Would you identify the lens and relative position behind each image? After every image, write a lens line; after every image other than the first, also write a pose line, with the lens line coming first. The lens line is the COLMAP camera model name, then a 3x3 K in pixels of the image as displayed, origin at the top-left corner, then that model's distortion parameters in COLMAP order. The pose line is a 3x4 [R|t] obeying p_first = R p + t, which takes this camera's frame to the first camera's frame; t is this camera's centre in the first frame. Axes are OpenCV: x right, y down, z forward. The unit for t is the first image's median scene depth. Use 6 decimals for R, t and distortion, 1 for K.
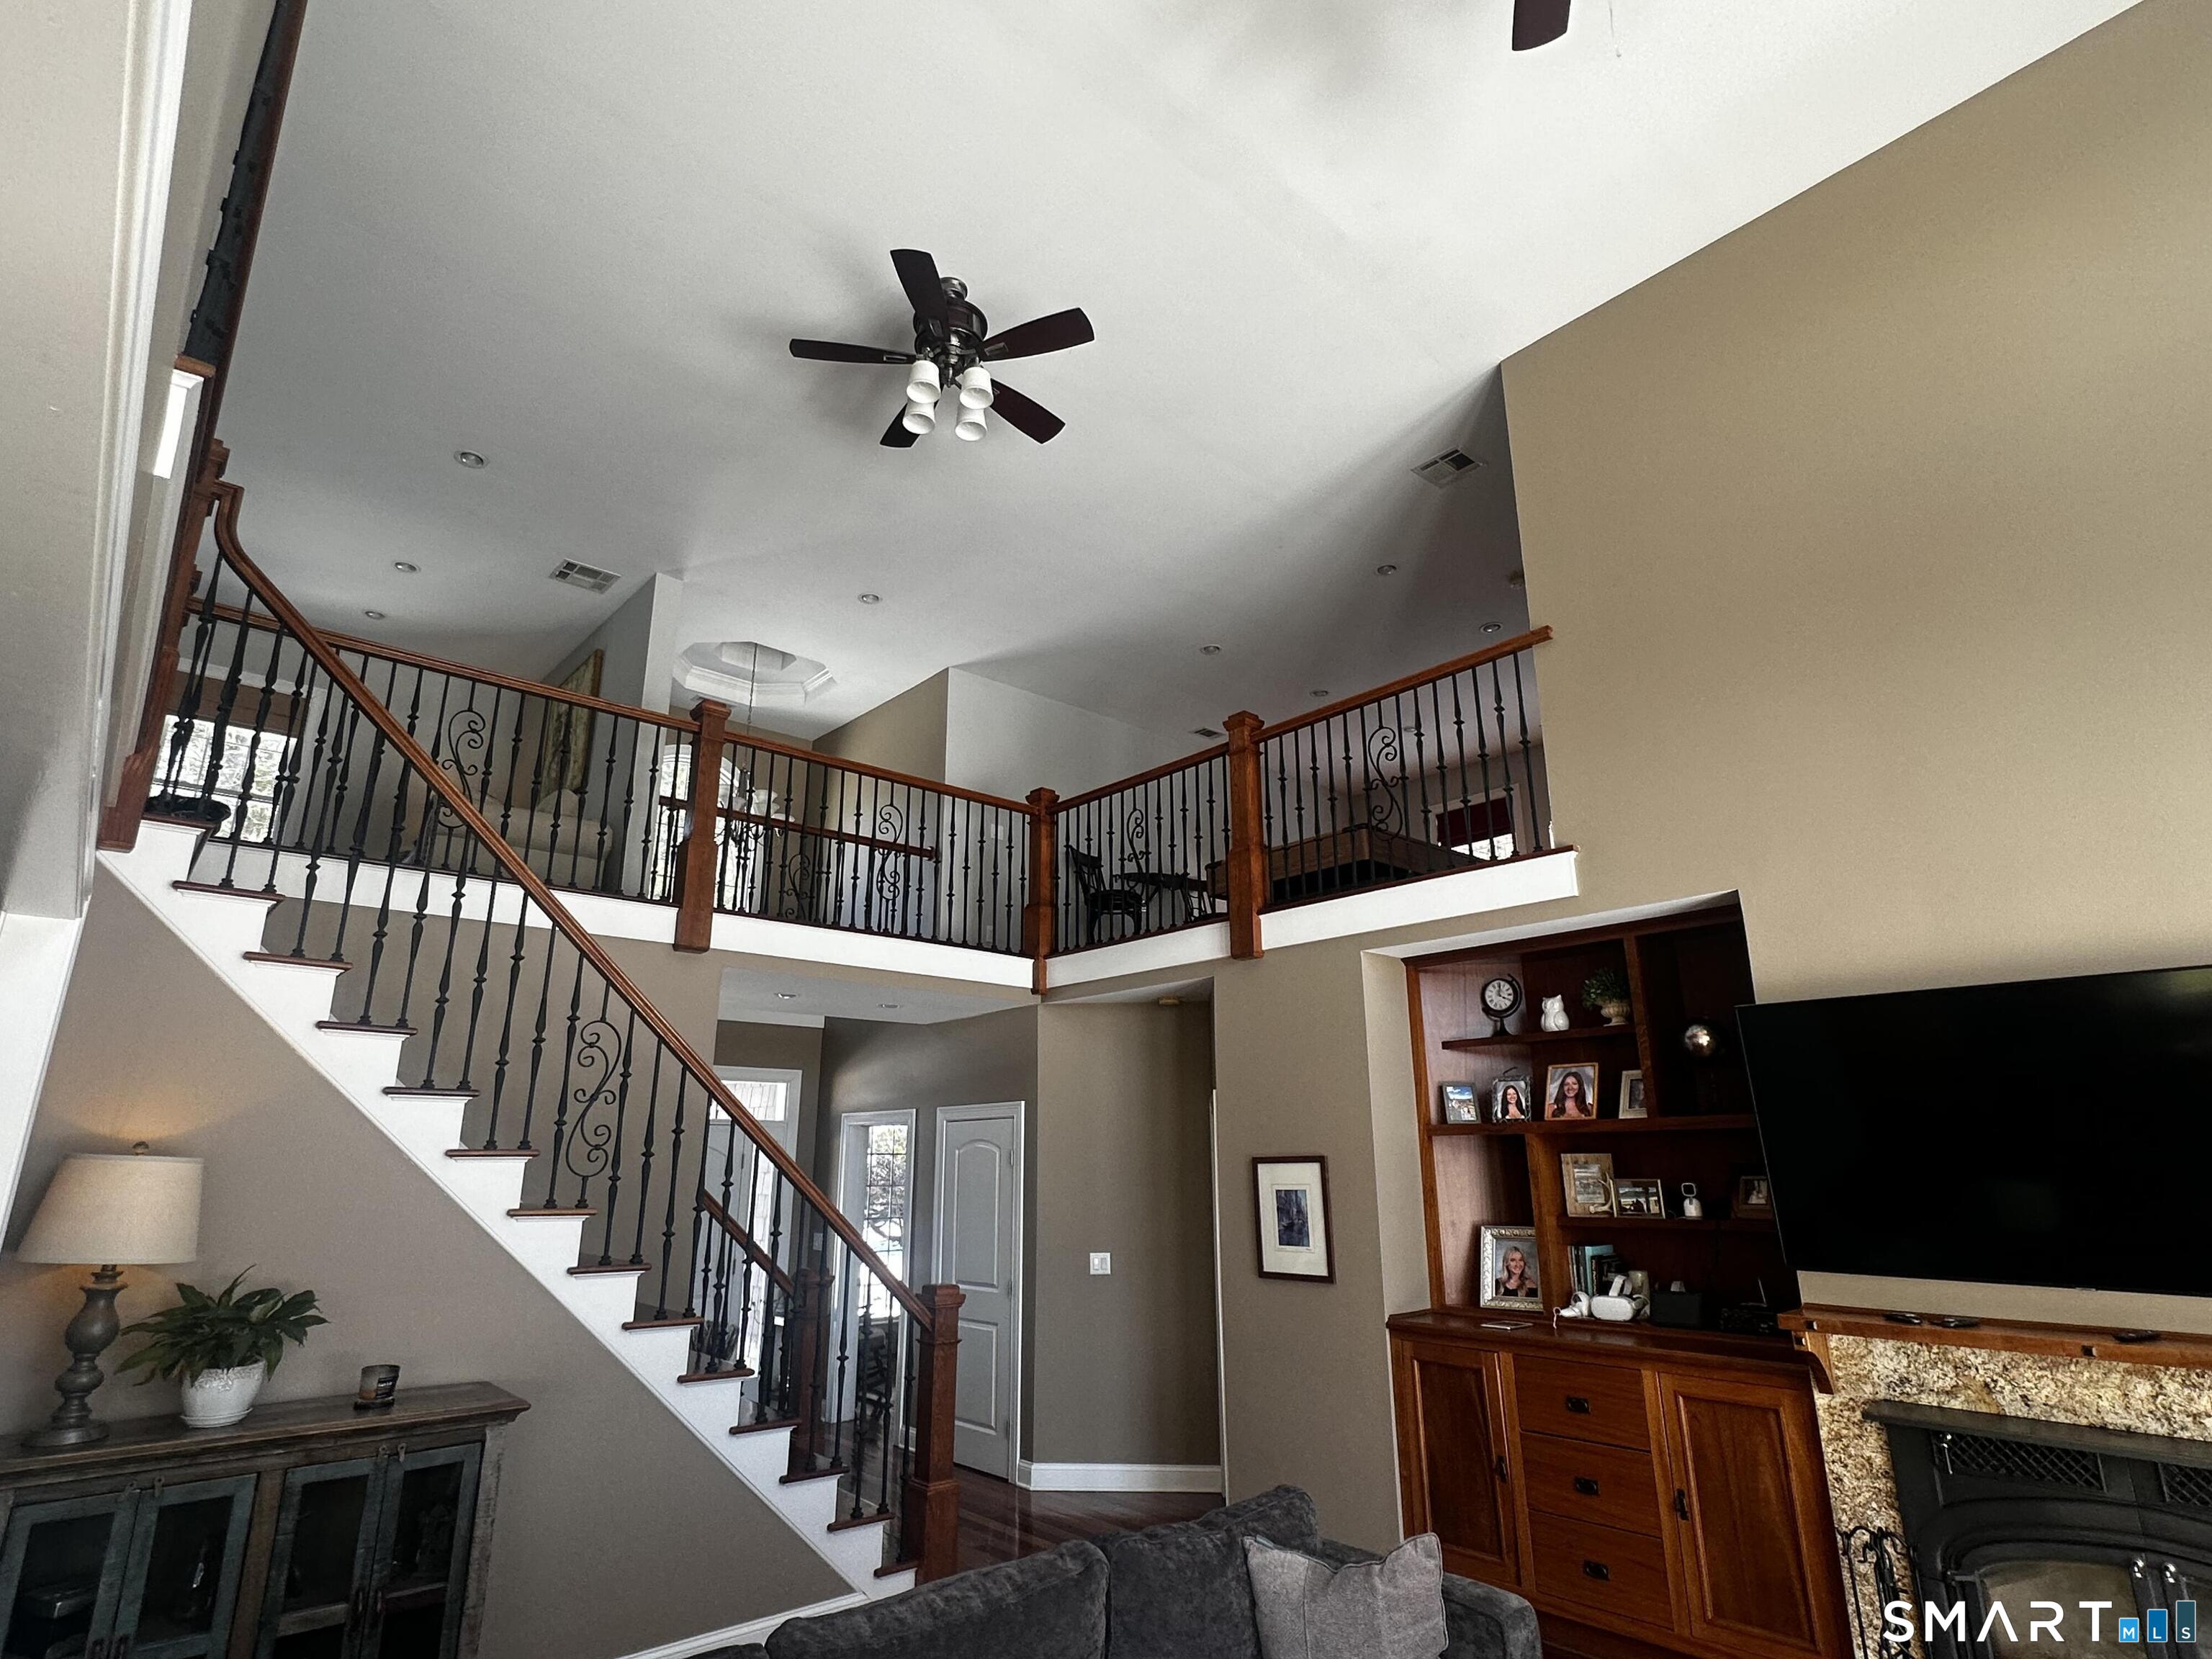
lens RADIAL K [[1147.8, 0, 1106.0], [0, 1147.8, 829.5], [0, 0, 1]] dist [-0.001935, 0.000114]
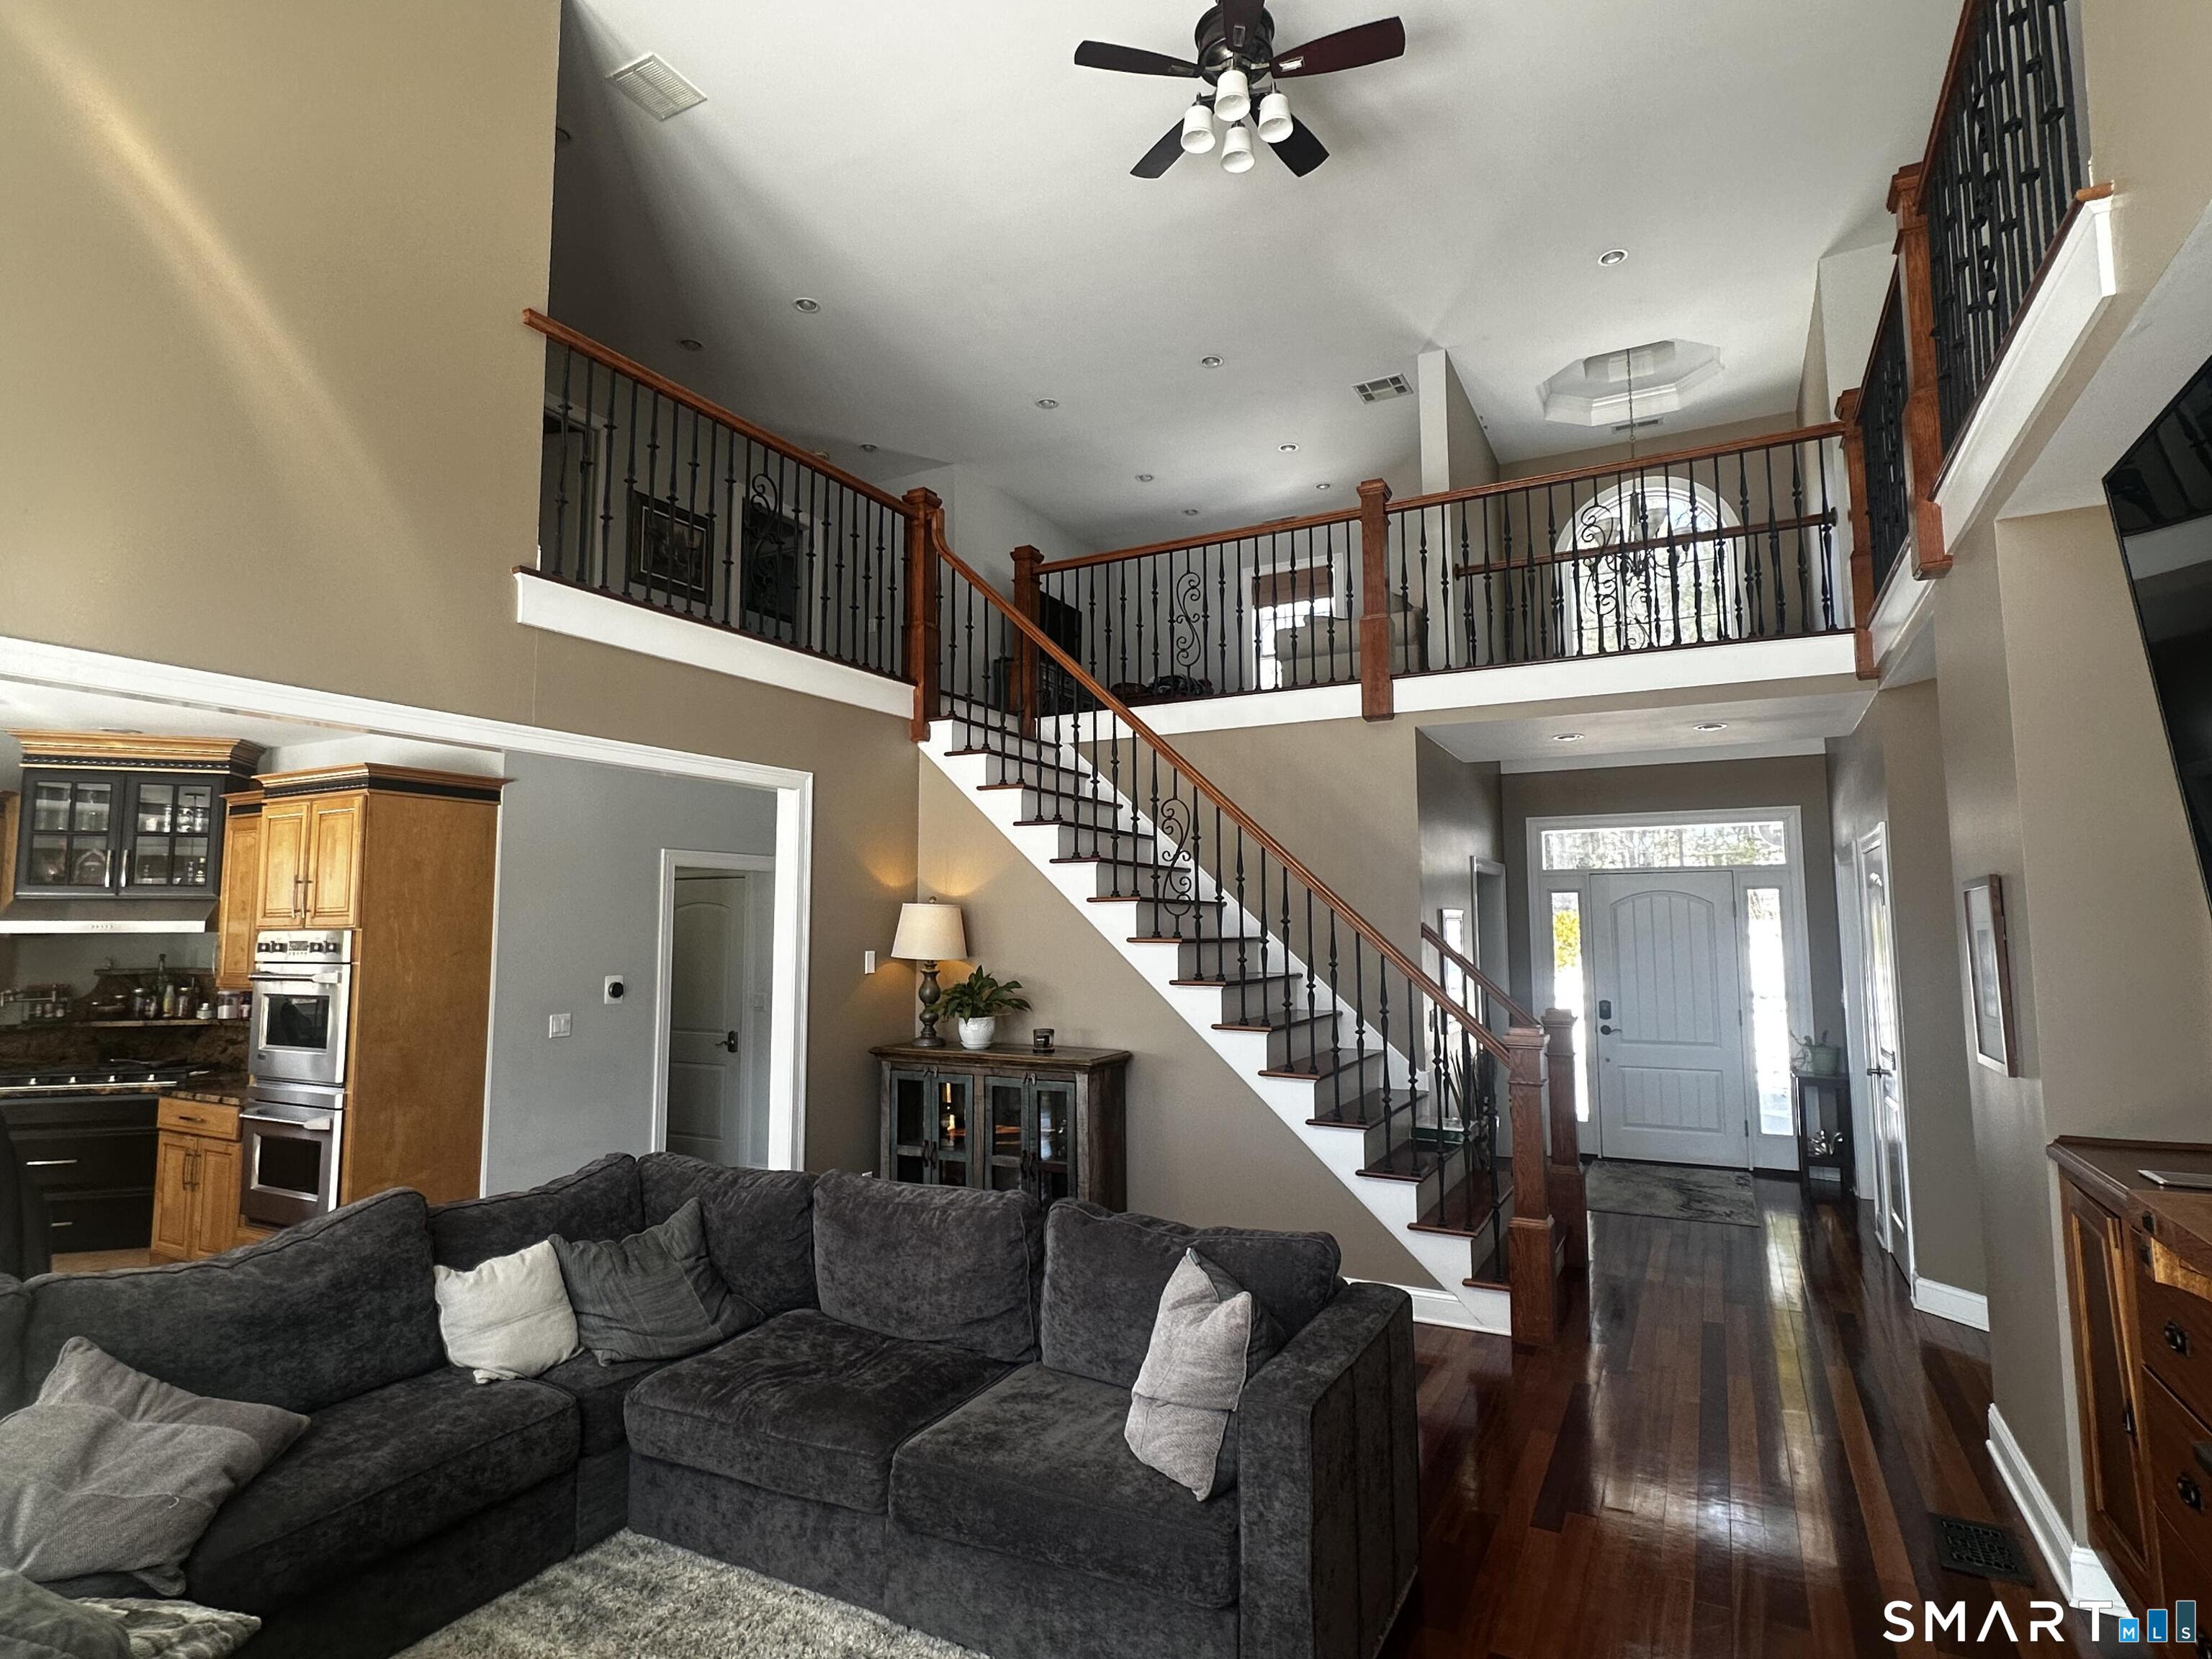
lens RADIAL K [[1147.8, 0, 1106.0], [0, 1147.8, 829.5], [0, 0, 1]] dist [-0.001935, 0.000114]
pose [[0.353034, -0.084665, -0.931772, 0.722971], [0.265716, 0.963963, 0.013086, 0.162953], [0.897085, -0.252206, 0.362808, 0.457657]]
